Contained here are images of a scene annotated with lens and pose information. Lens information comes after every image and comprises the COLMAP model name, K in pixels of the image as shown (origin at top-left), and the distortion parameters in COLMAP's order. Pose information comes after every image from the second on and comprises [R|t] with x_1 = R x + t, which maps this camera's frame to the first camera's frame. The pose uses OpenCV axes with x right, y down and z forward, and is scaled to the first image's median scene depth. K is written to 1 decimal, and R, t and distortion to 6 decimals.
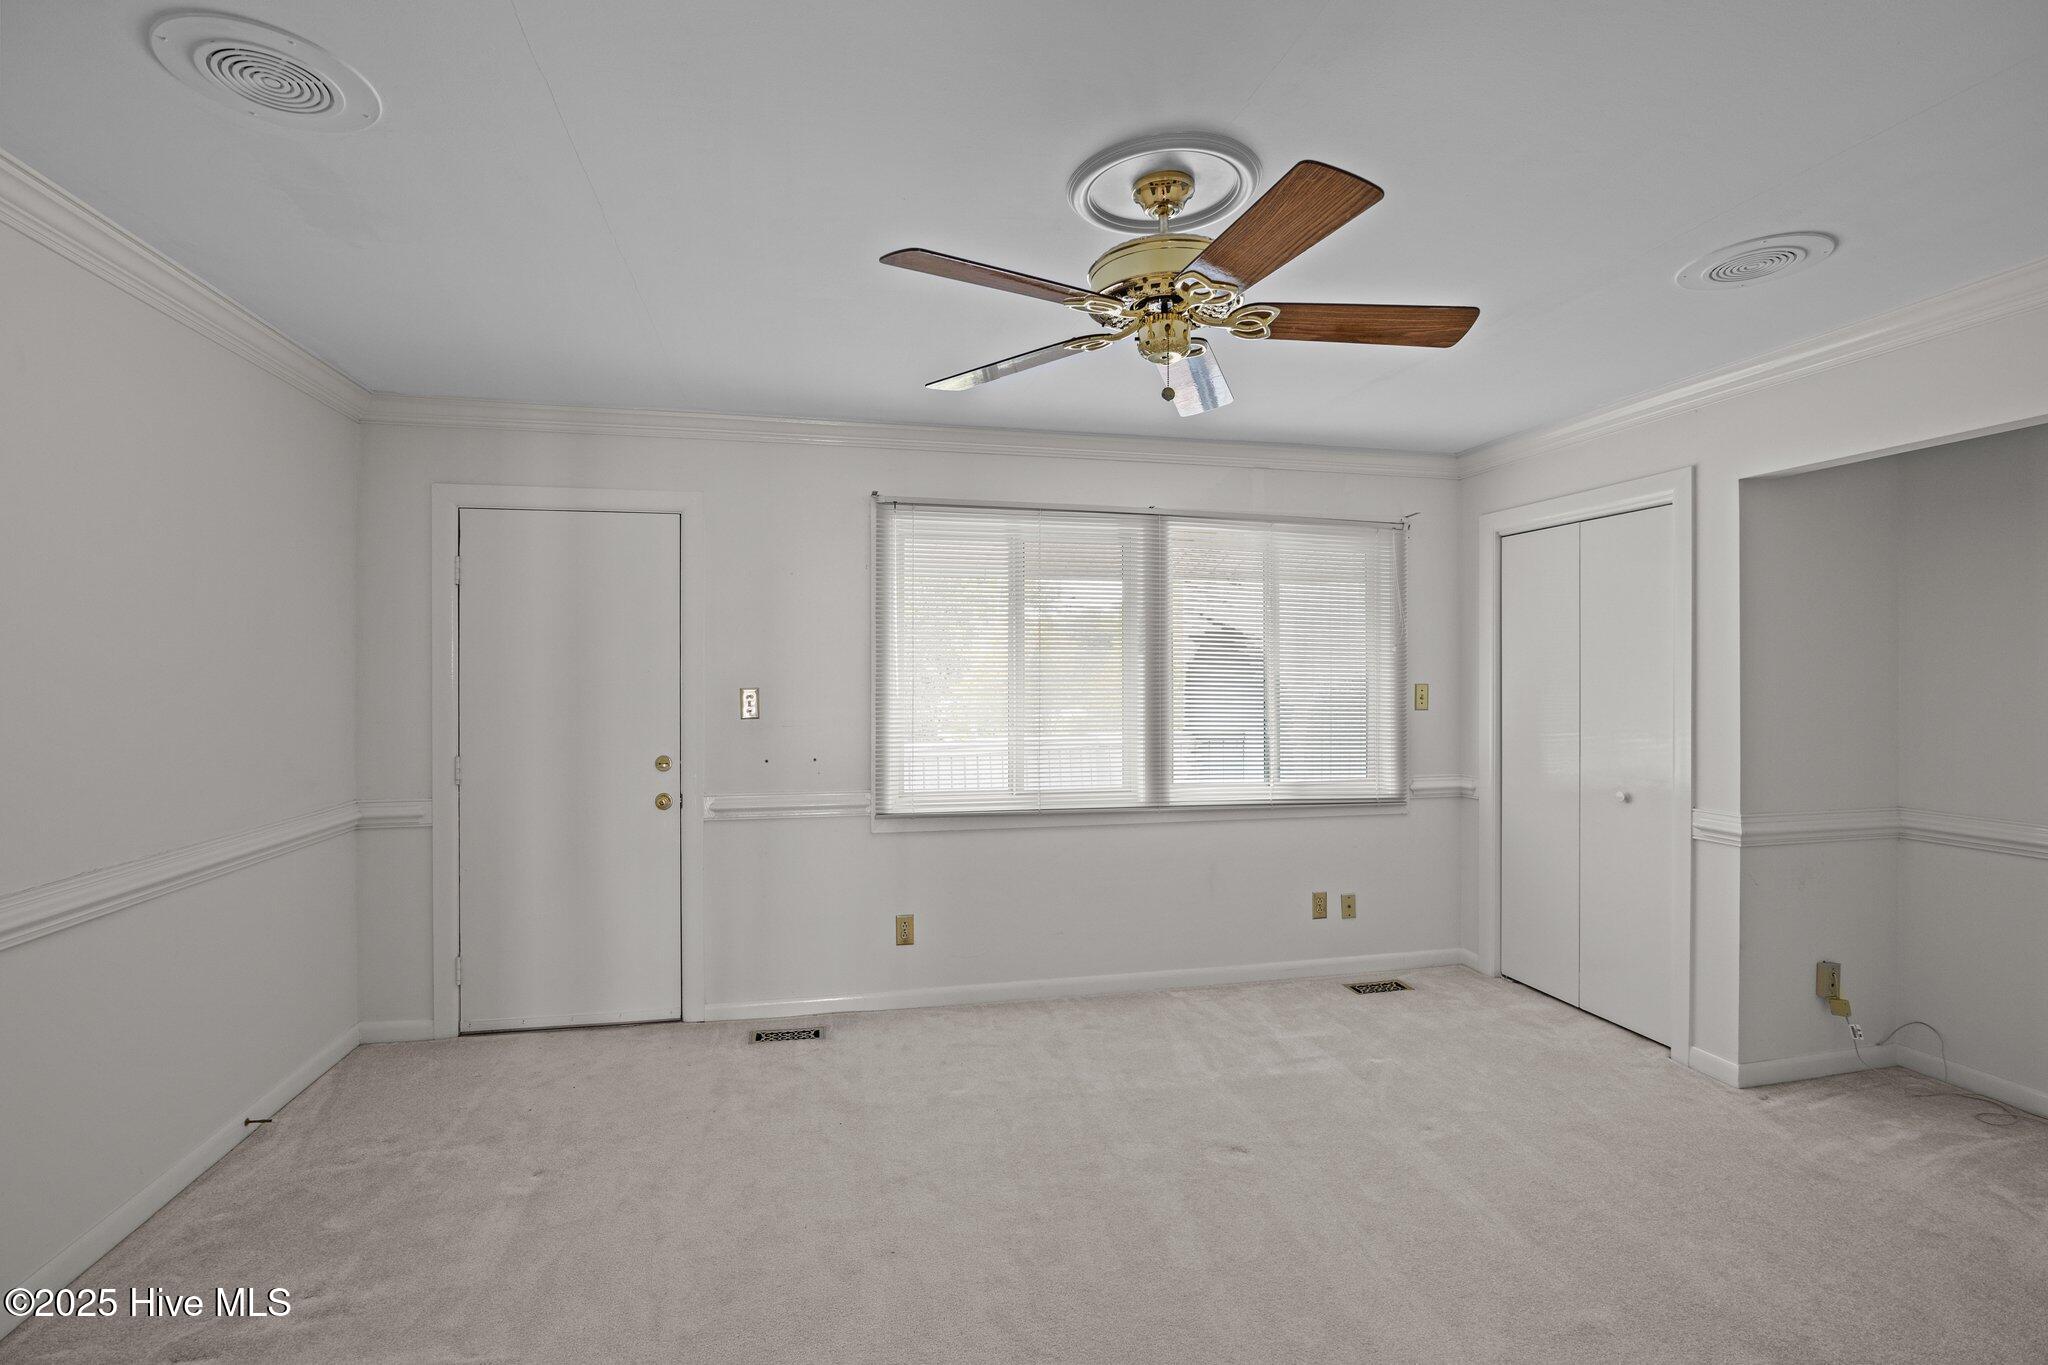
lens RADIAL K [[940.0, 0, 1027.2], [0, 940.0, 677.3], [0, 0, 1]] dist [-0.018157, 0.000602]
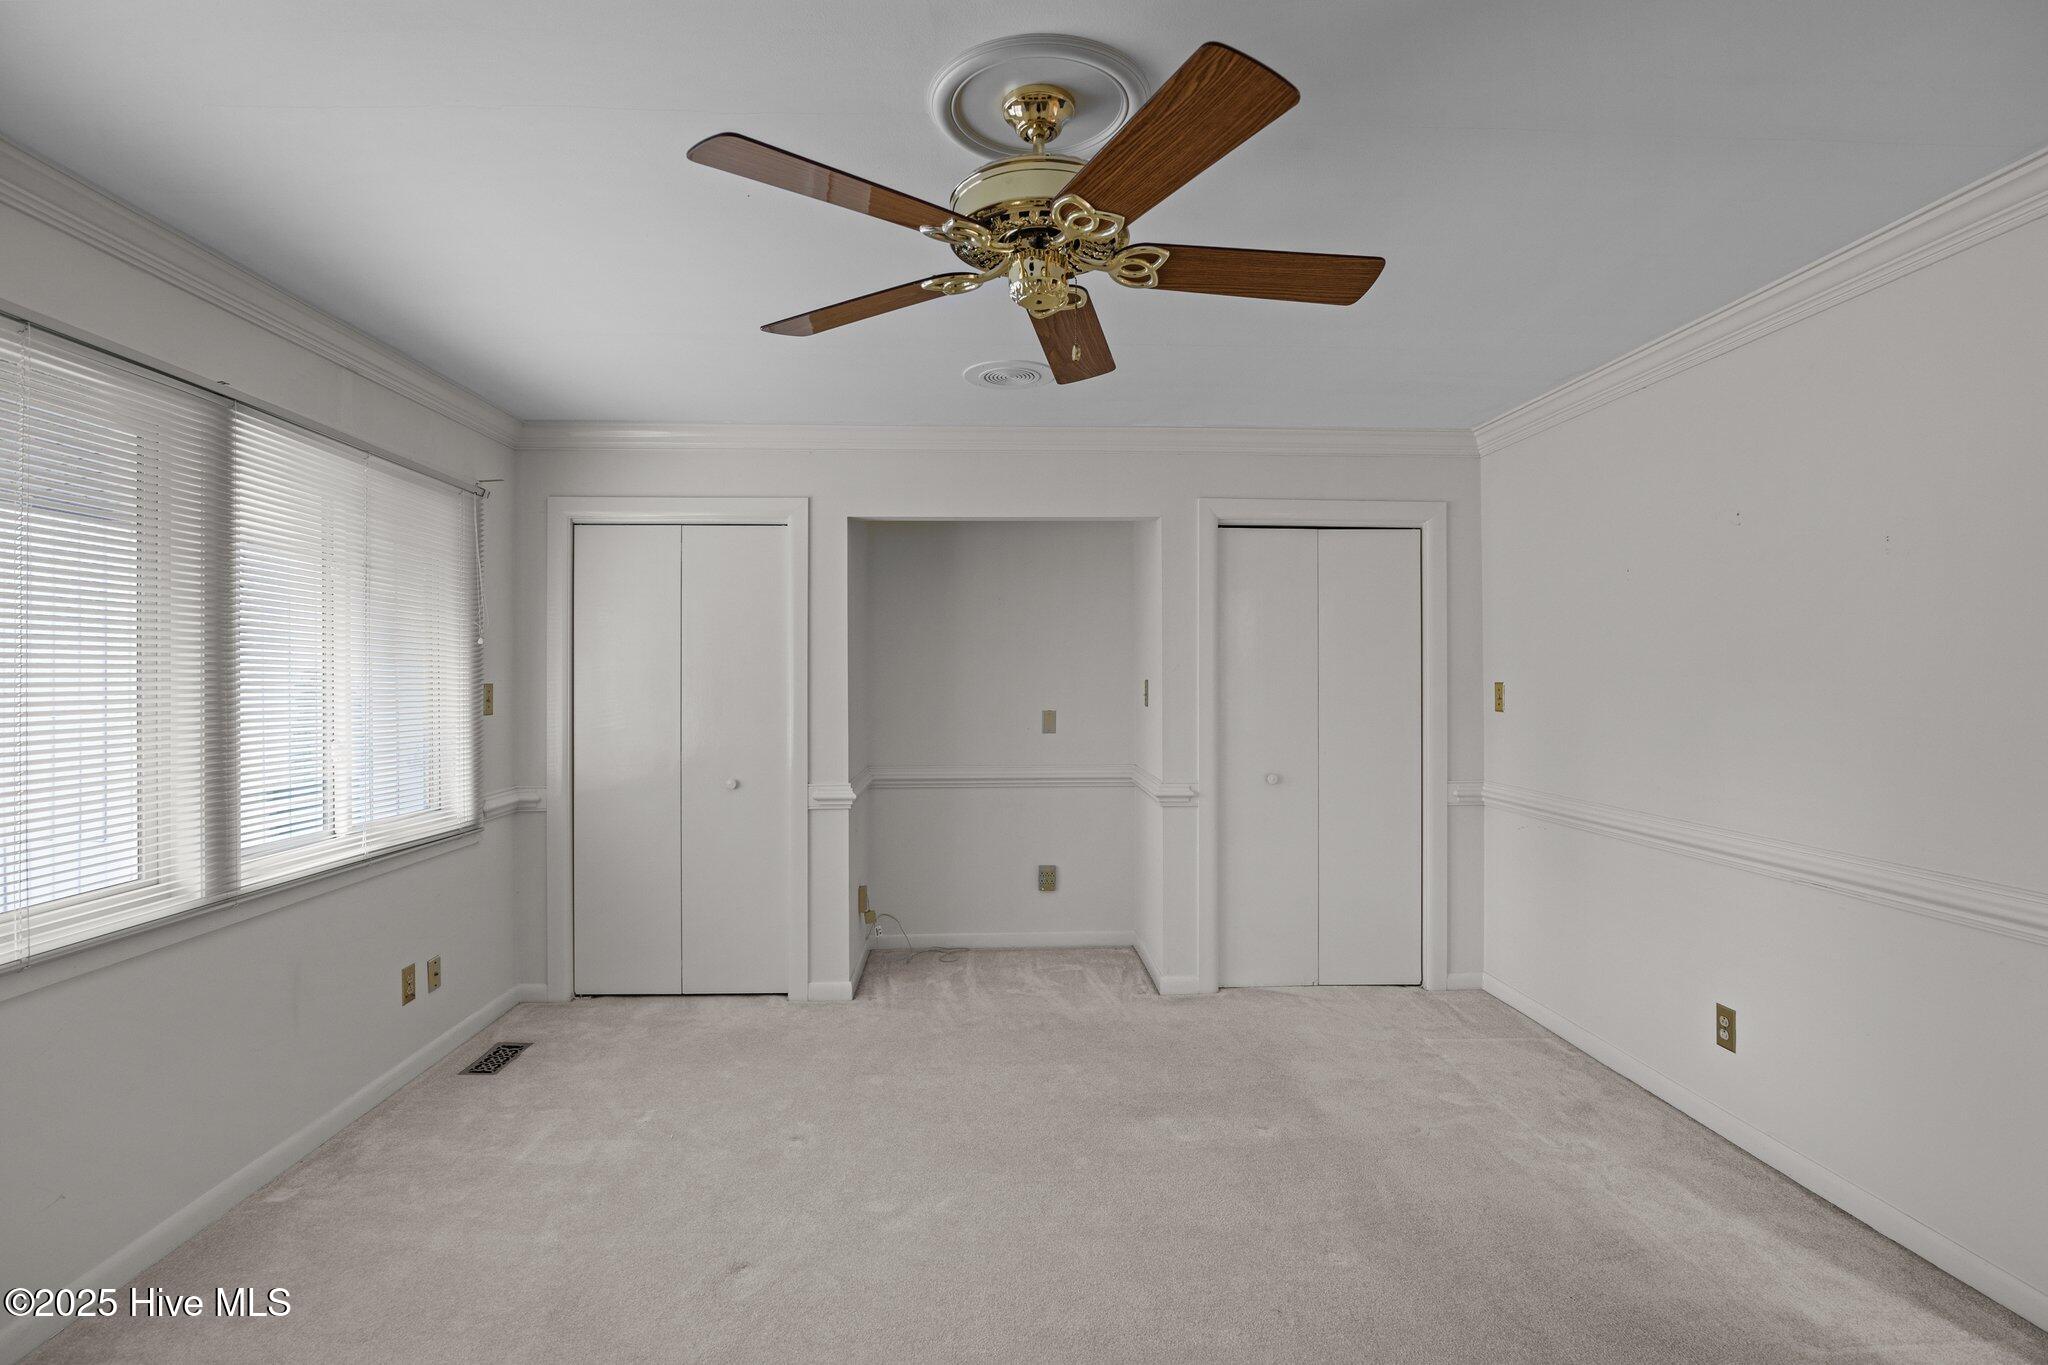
lens RADIAL K [[940.0, 0, 1015.0], [0, 940.0, 674.6], [0, 0, 1]] dist [-0.018157, 0.000602]
pose [[0.186690, -0.001751, 0.982417, -0.345105], [0.005639, 0.999984, 0.000710, 0.000536], [-0.982403, 0.005407, 0.186697, 0.420545]]
